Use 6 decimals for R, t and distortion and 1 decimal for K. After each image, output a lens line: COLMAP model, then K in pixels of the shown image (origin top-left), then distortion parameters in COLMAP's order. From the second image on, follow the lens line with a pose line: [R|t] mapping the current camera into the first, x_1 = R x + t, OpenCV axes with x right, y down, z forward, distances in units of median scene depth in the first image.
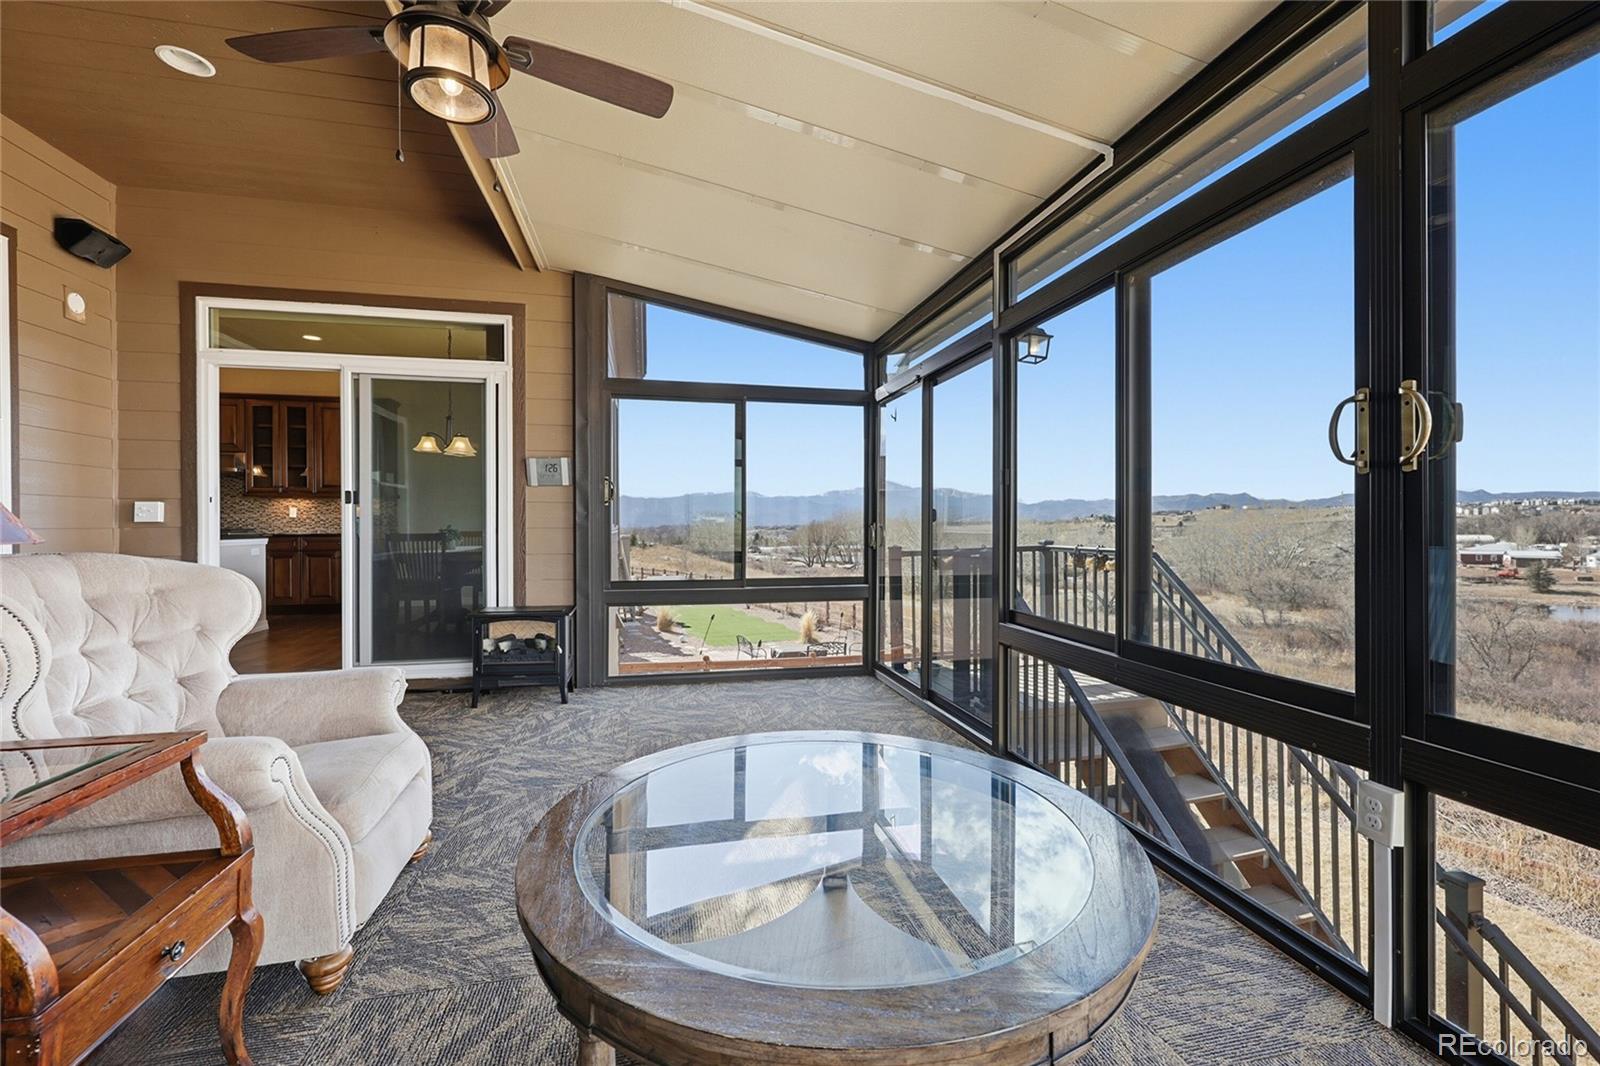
lens RADIAL K [[663.0, 0, 796.1], [0, 663.0, 530.9], [0, 0, 1]] dist [0.001832, 0.000158]
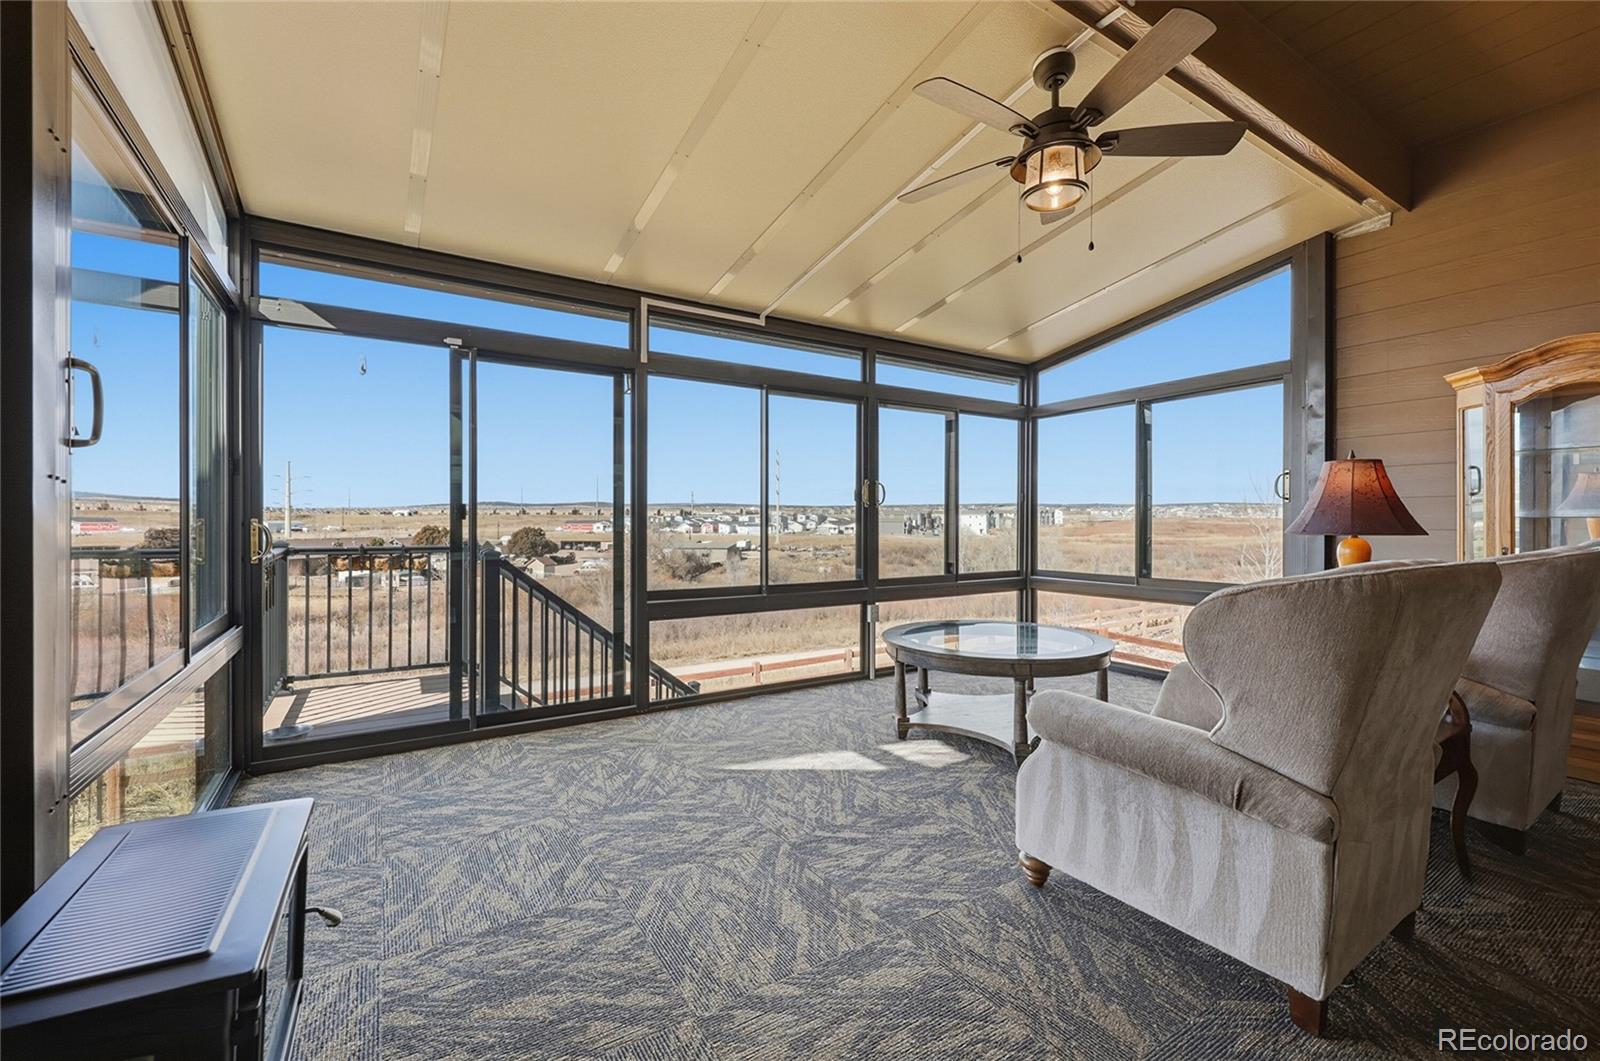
lens RADIAL K [[663.0, 0, 796.2], [0, 663.0, 520.1], [0, 0, 1]] dist [0.001832, 0.000158]
pose [[-0.347566, 0.005962, 0.937637, -0.986663], [0.012410, 0.999921, -0.001758, -0.007480], [-0.937574, 0.011025, -0.347612, 1.211688]]
